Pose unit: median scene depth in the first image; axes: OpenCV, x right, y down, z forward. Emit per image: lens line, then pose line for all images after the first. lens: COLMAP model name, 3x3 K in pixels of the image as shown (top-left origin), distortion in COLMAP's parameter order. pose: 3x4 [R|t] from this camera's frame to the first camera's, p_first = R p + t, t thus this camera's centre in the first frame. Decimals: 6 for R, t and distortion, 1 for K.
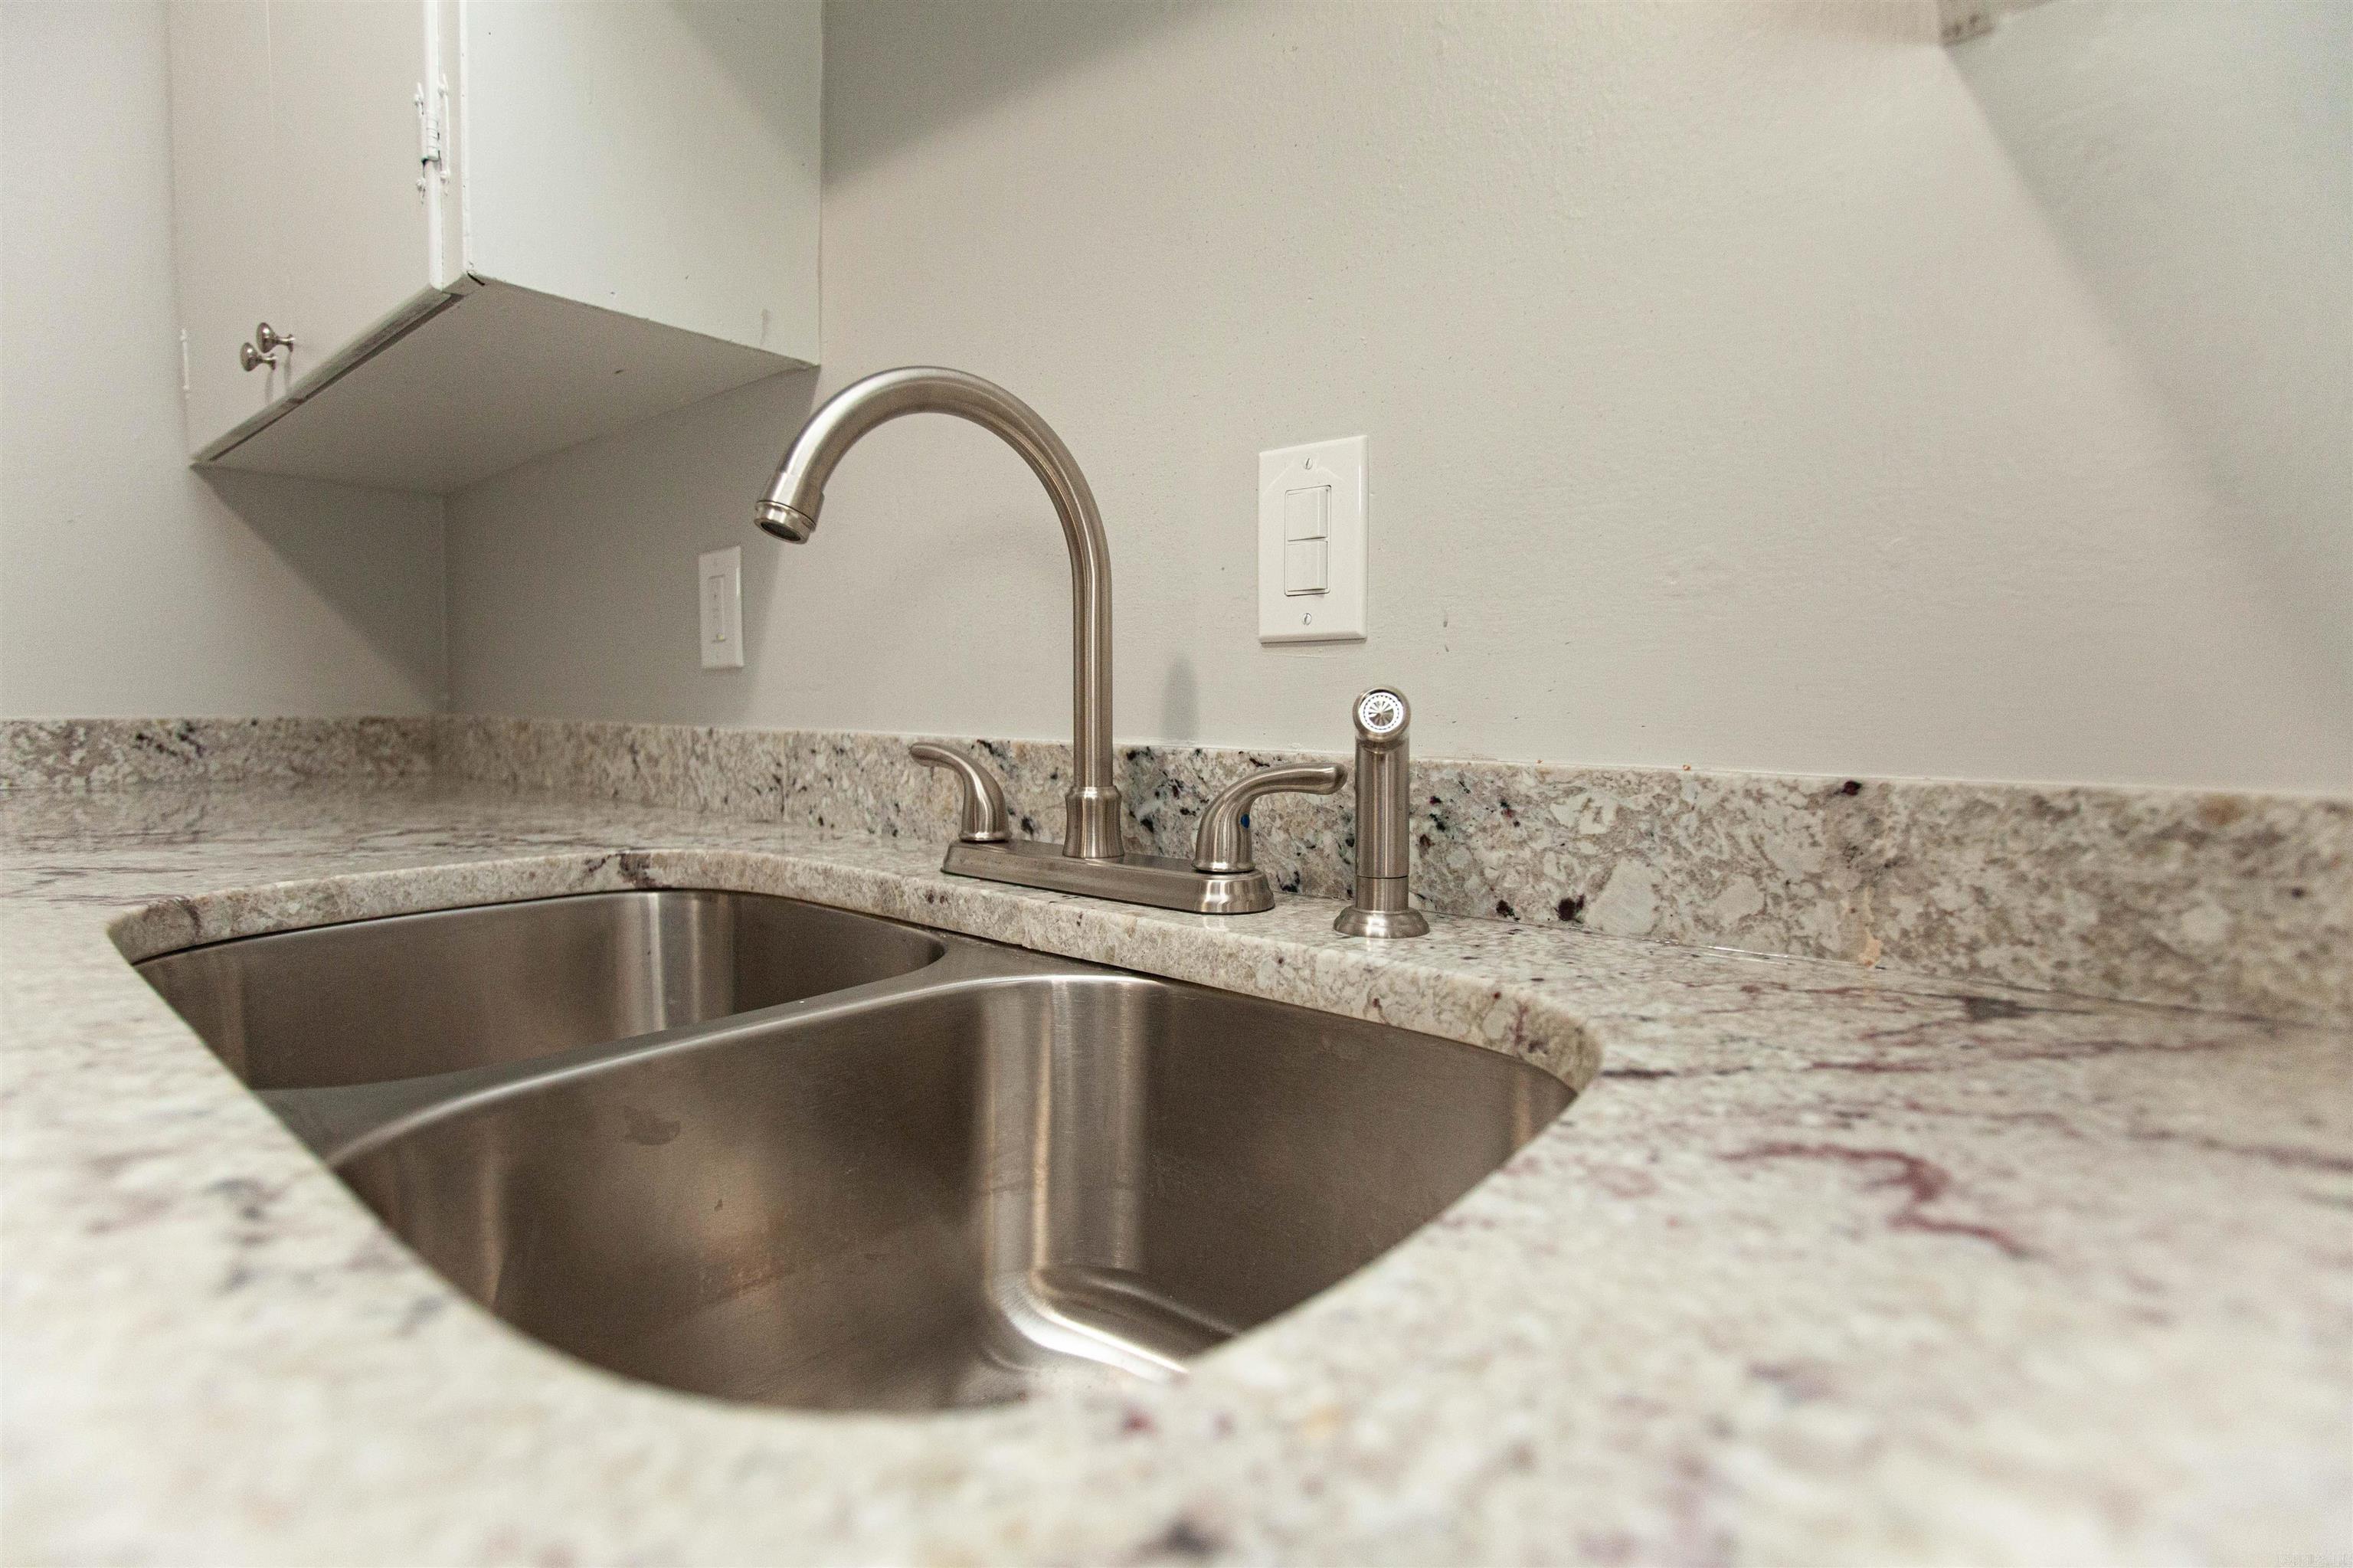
lens RADIAL K [[1095.4, 0, 1178.5], [0, 1095.4, 778.1], [0, 0, 1]] dist [-0.000548, -0.000030]
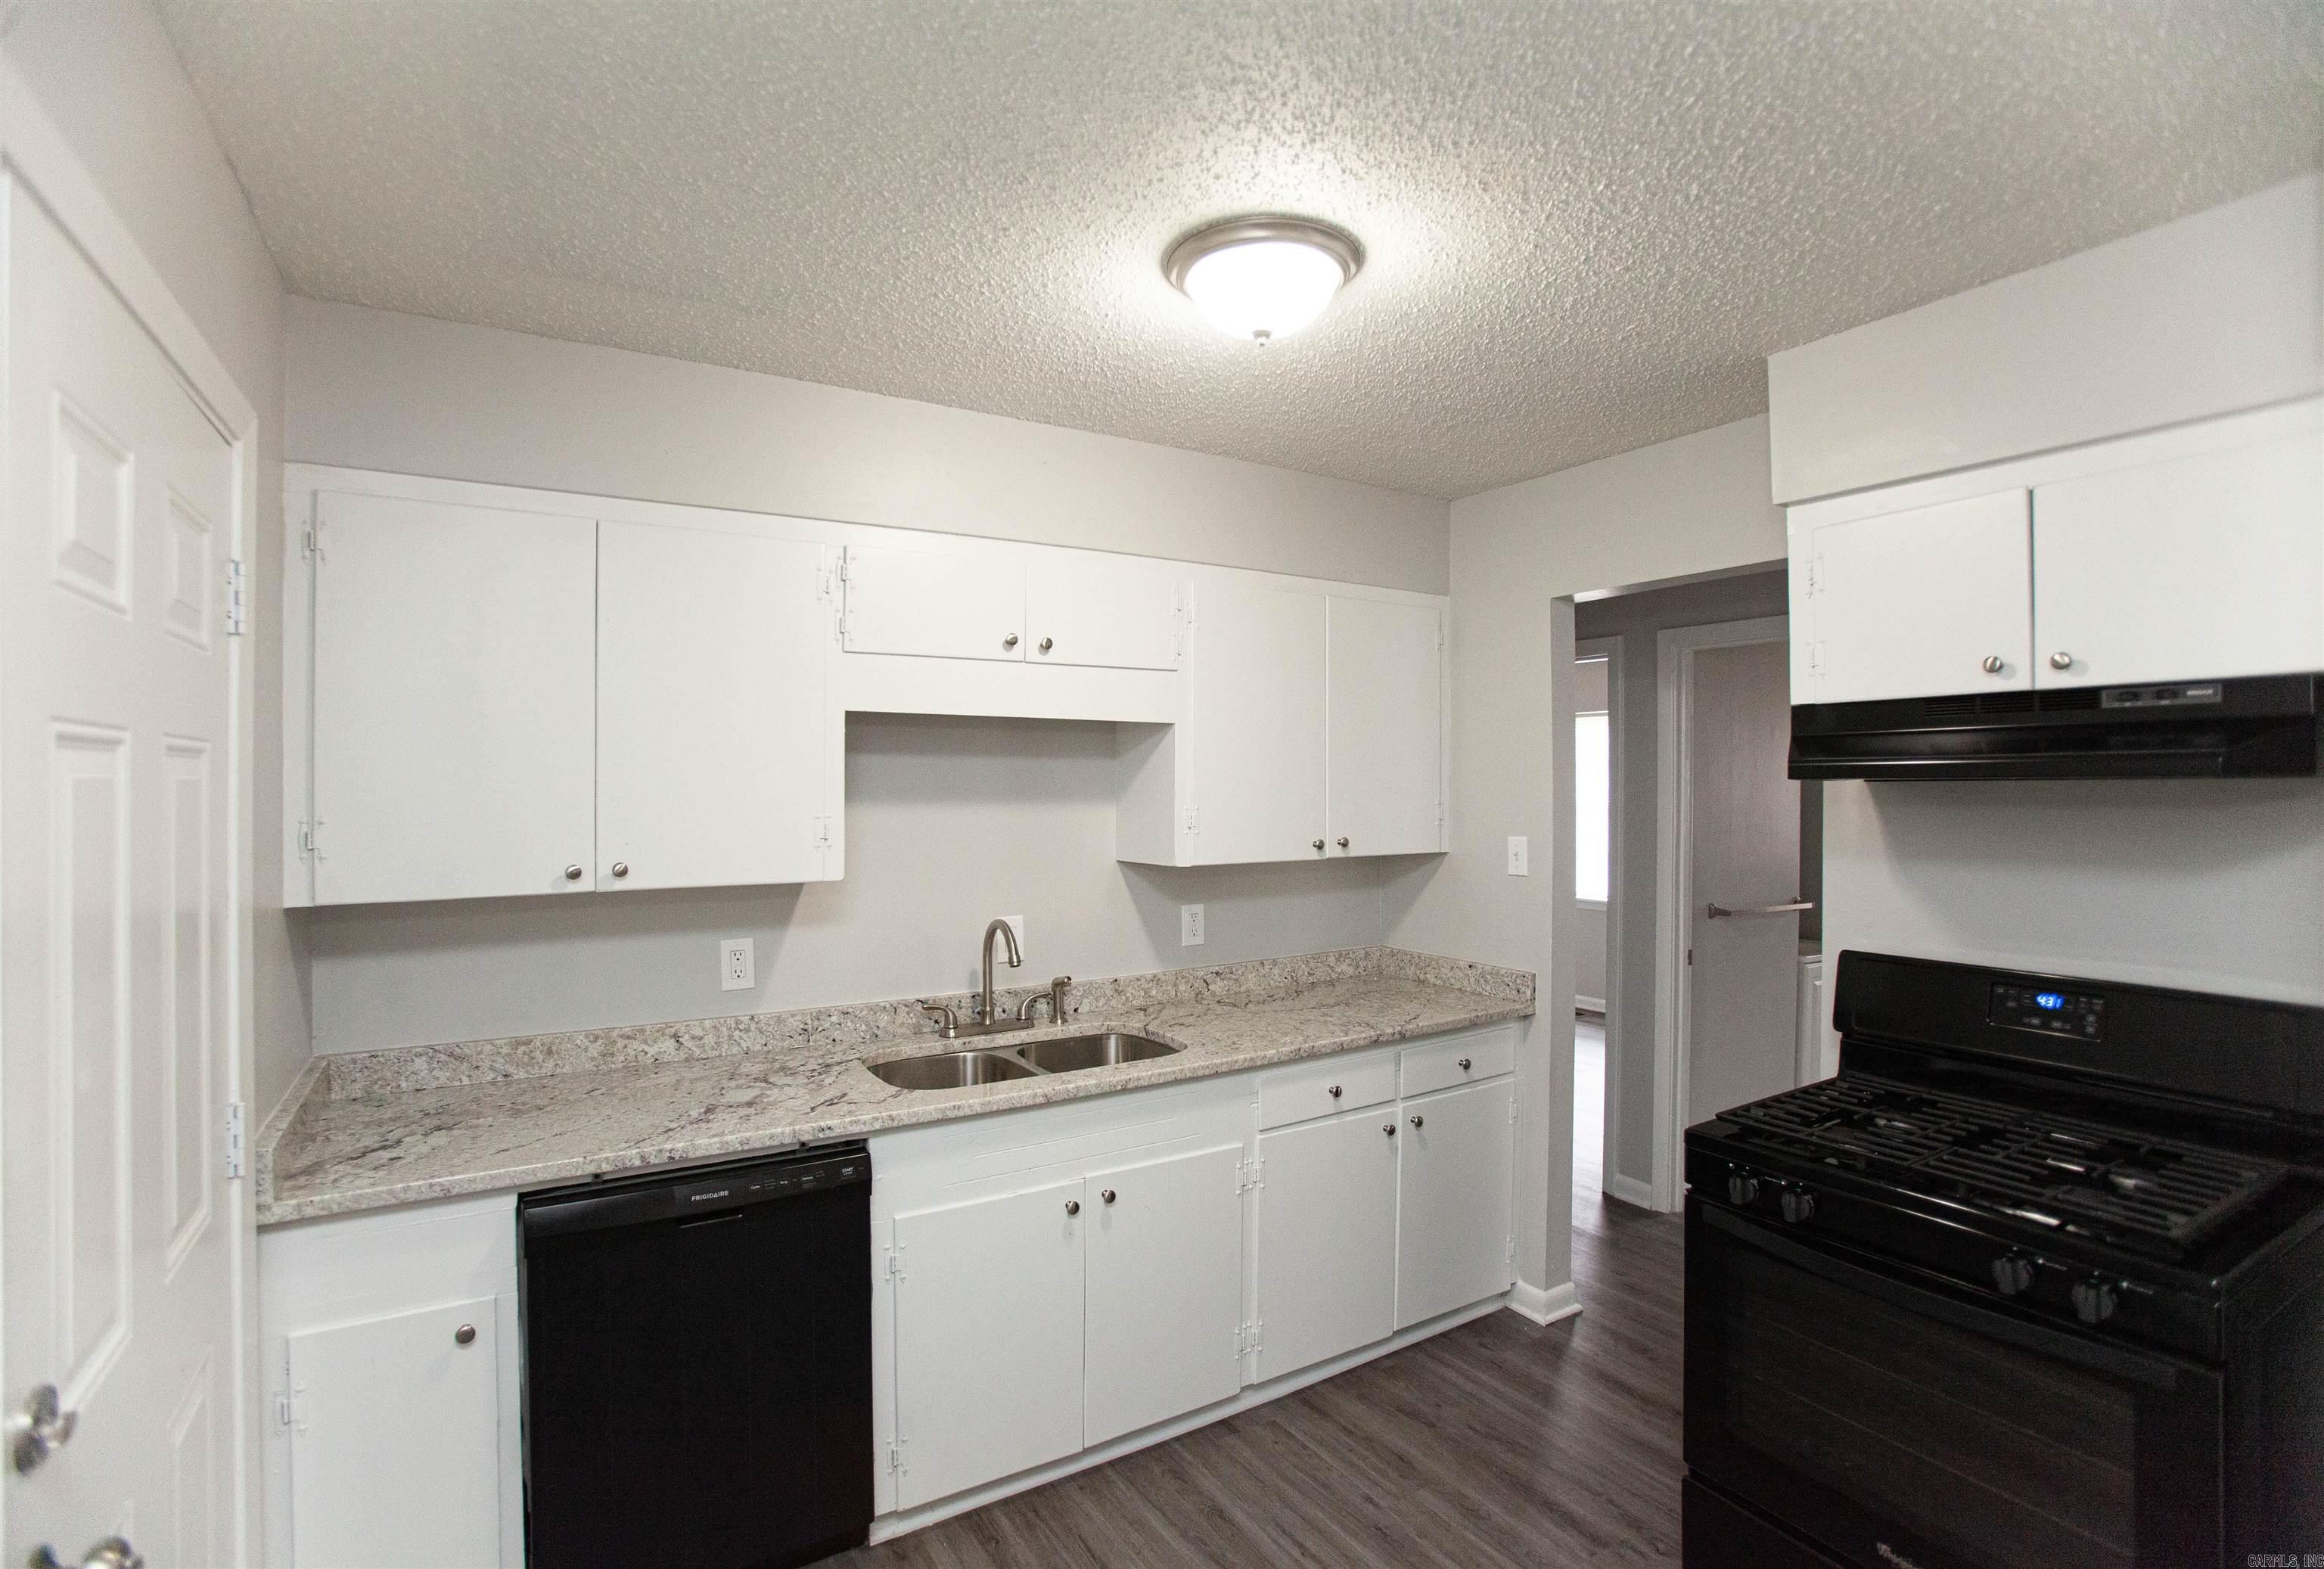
lens RADIAL K [[1081.8, 0, 1164.4], [0, 1081.8, 786.7], [0, 0, 1]] dist [-0.000548, -0.000030]
pose [[0.338859, -0.005767, 0.940820, -2.759709], [0.064894, 0.997743, -0.017257, -0.524624], [-0.938596, 0.066901, 0.338468, -0.755628]]
